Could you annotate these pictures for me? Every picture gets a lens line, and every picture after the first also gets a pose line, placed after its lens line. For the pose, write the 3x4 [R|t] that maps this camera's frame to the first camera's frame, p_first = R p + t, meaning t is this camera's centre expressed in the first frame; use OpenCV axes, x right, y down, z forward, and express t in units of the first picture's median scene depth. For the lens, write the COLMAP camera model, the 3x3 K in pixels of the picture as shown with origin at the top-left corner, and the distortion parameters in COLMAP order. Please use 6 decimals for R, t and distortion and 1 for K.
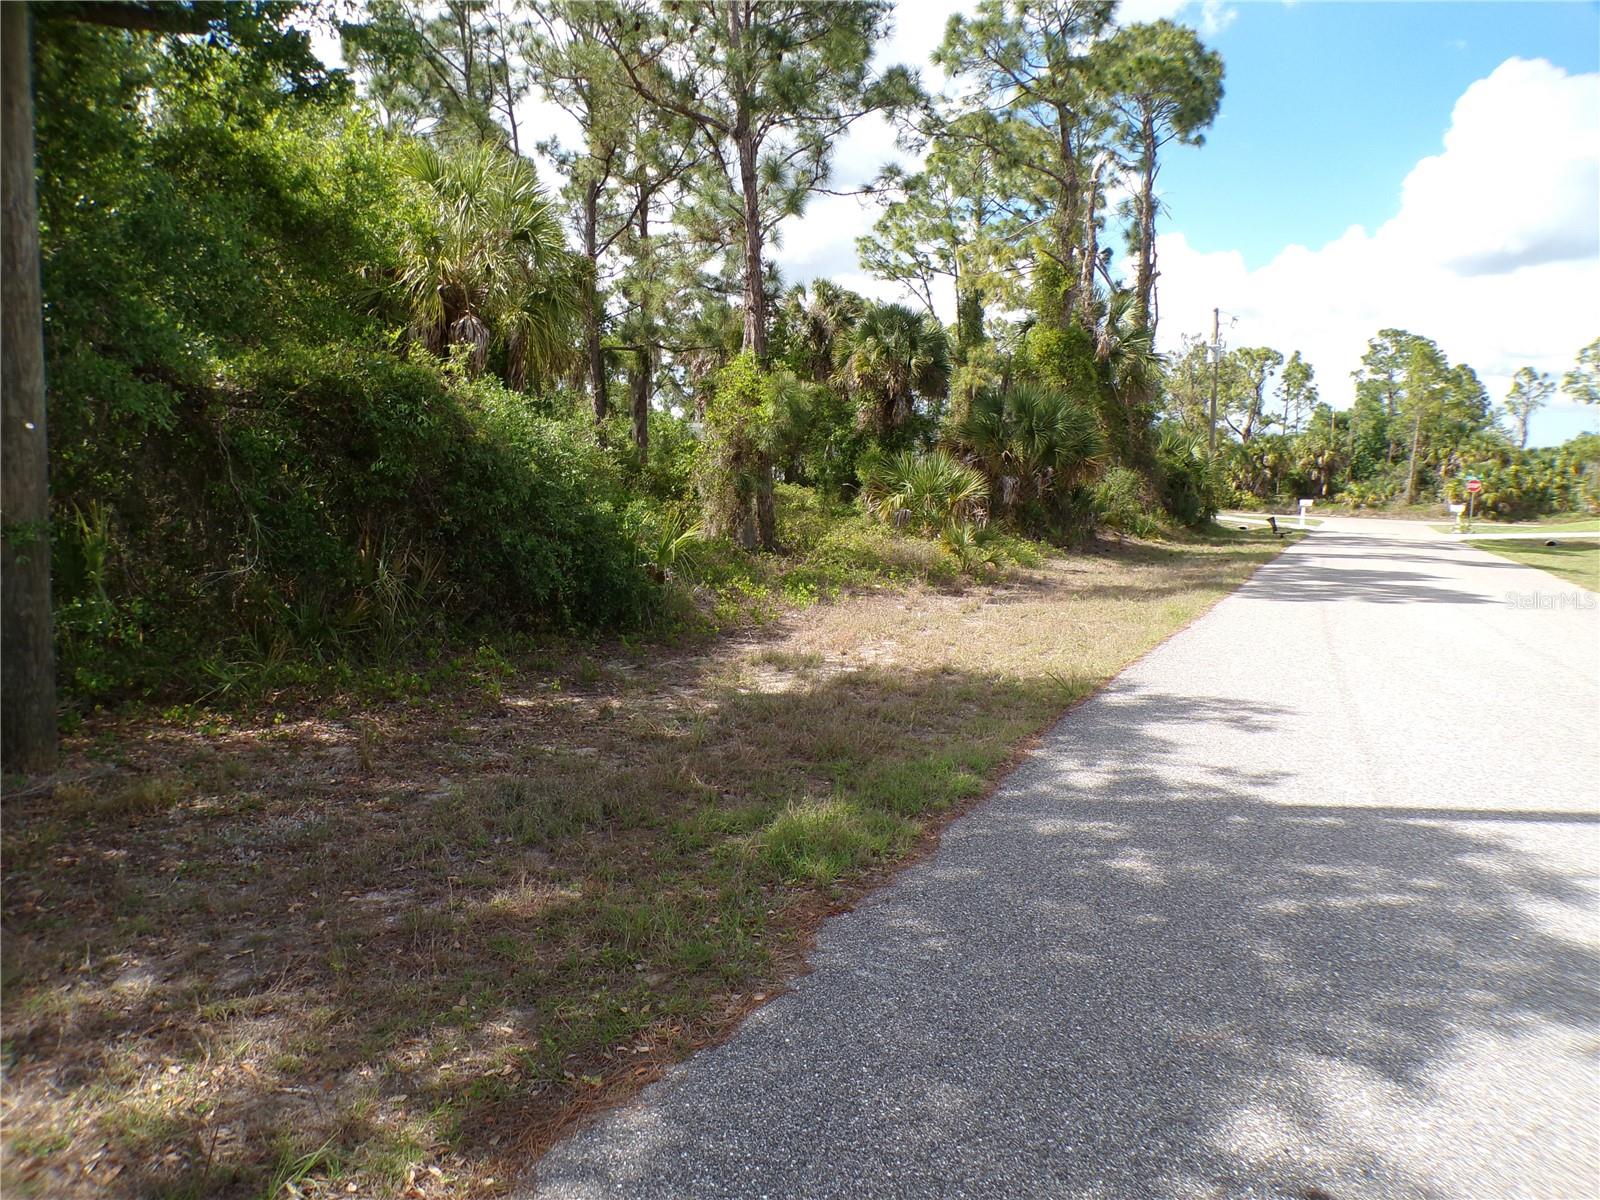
lens RADIAL K [[1076.9, 0, 801.9], [0, 1076.9, 606.0], [0, 0, 1]] dist [-0.040904, 0.040406]
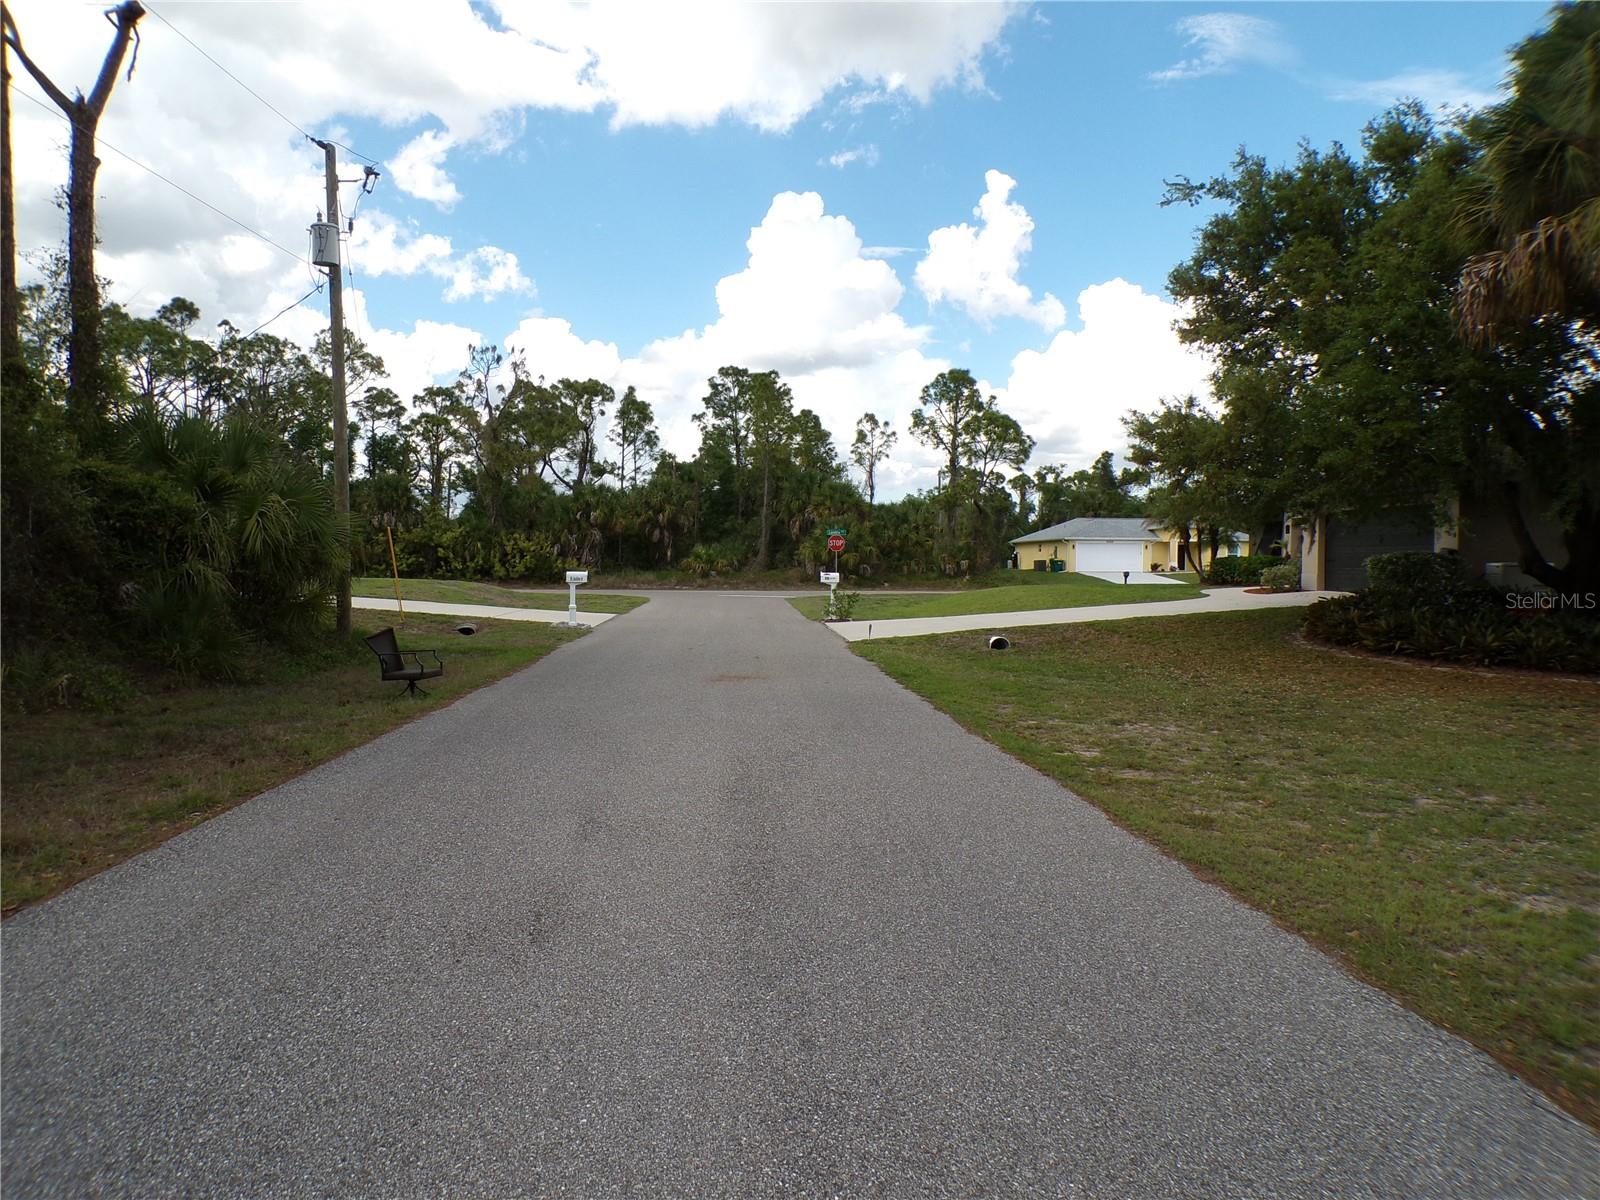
lens RADIAL K [[1076.9, 0, 801.9], [0, 1076.9, 606.0], [0, 0, 1]] dist [-0.040904, 0.040406]
pose [[0.854057, -0.043459, 0.518361, 0.155500], [0.078168, 0.995911, -0.045292, -0.026336], [-0.514273, 0.079201, 0.853962, 0.266977]]
